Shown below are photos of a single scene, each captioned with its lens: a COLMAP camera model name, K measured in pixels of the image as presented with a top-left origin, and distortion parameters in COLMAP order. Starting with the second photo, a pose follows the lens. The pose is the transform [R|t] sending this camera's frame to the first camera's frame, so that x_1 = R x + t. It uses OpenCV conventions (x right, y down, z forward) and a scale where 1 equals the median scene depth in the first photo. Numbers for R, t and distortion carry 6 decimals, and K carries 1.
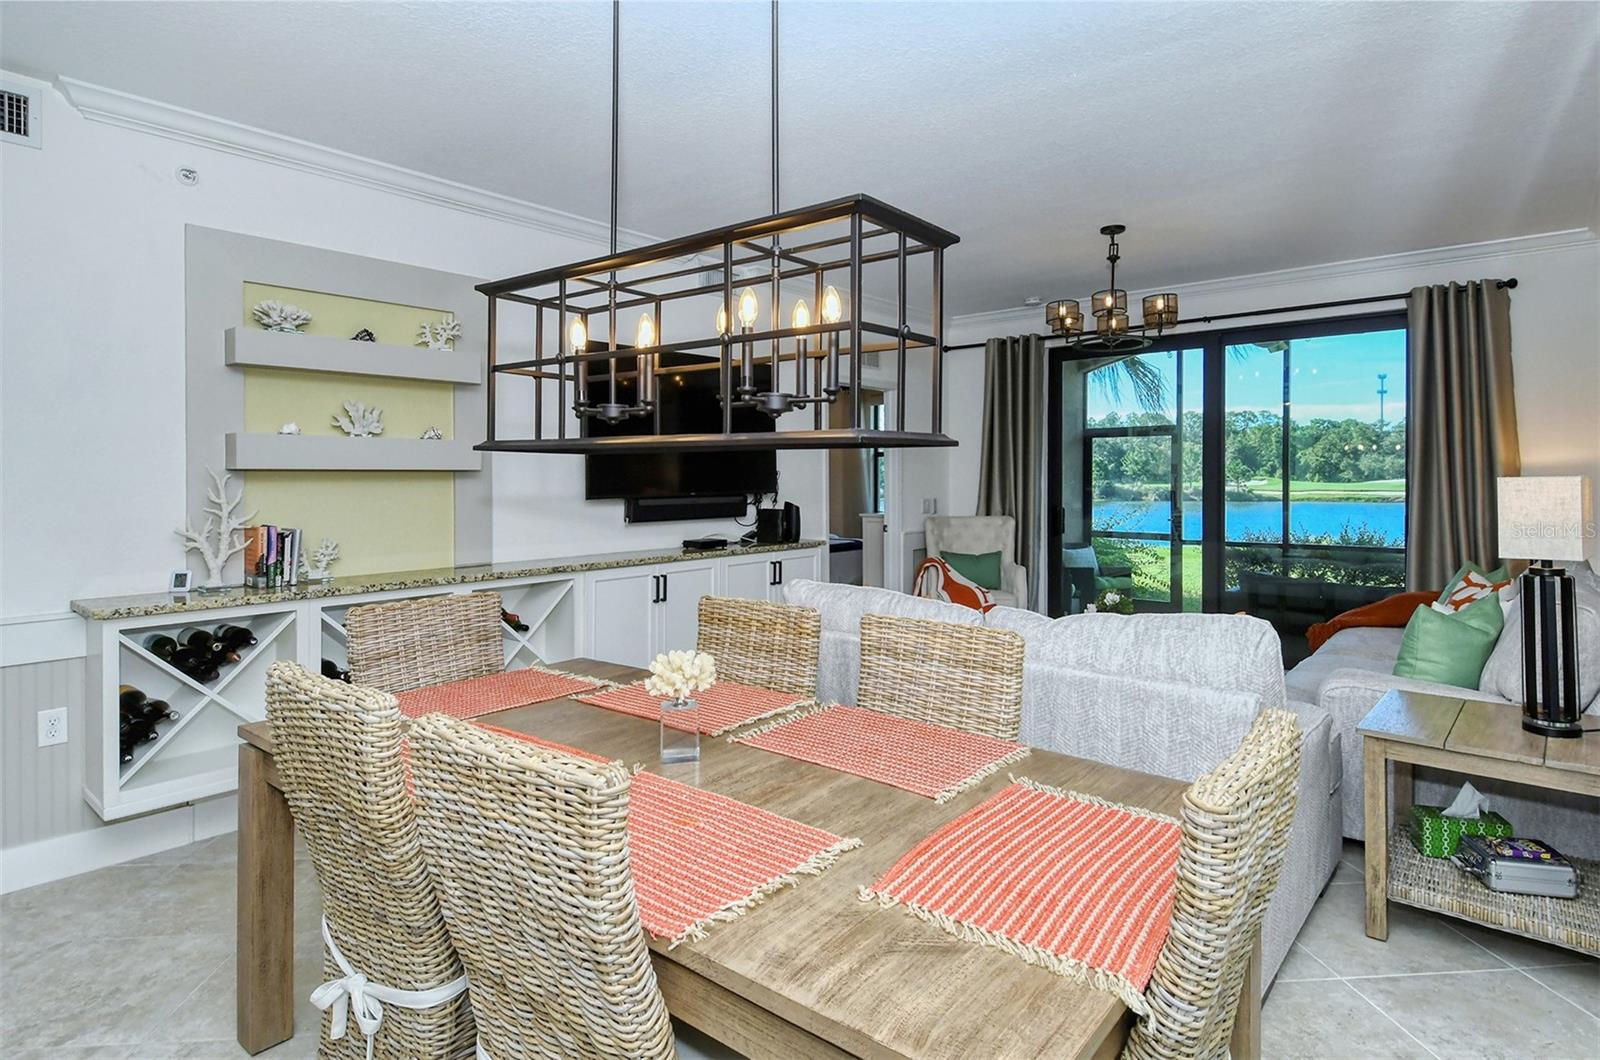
lens RADIAL K [[843.2, 0, 772.1], [0, 843.2, 475.7], [0, 0, 1]] dist [0.030523, -0.020910]
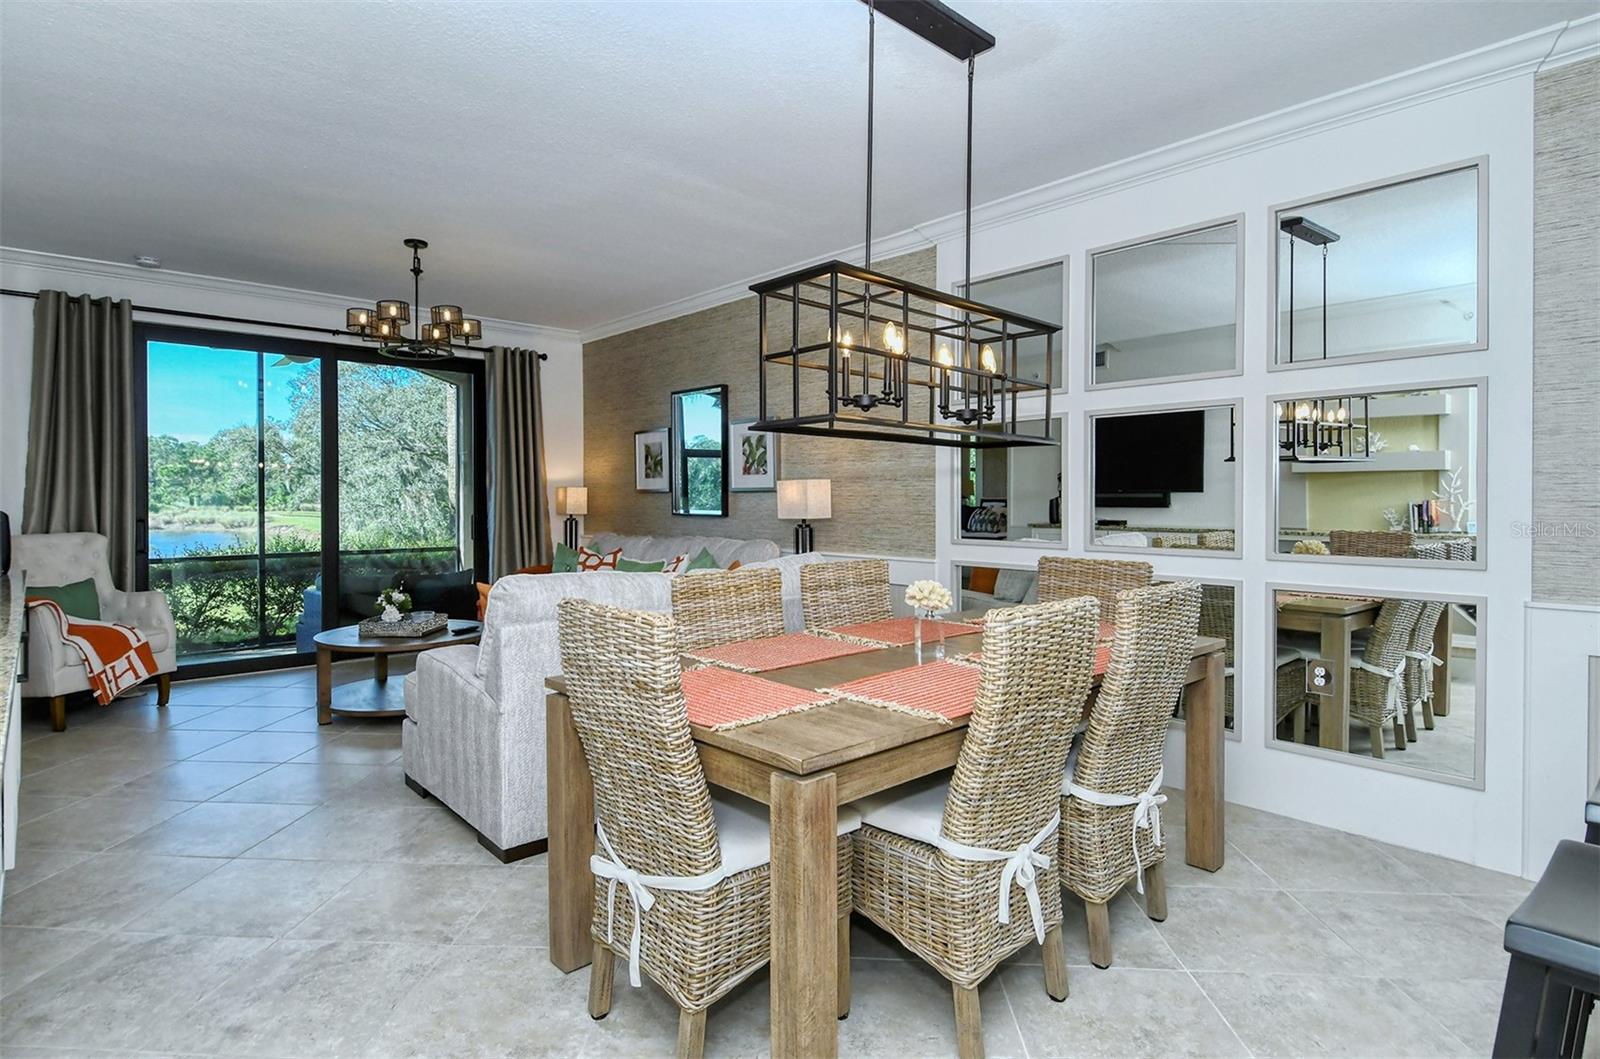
lens RADIAL K [[847.2, 0, 787.6], [0, 847.2, 505.3], [0, 0, 1]] dist [0.034364, -0.027989]
pose [[0.101742, -0.003897, 0.994803, -0.549509], [0.000909, 0.999992, 0.003824, 0.027563], [-0.994810, 0.000515, 0.101745, 0.388904]]
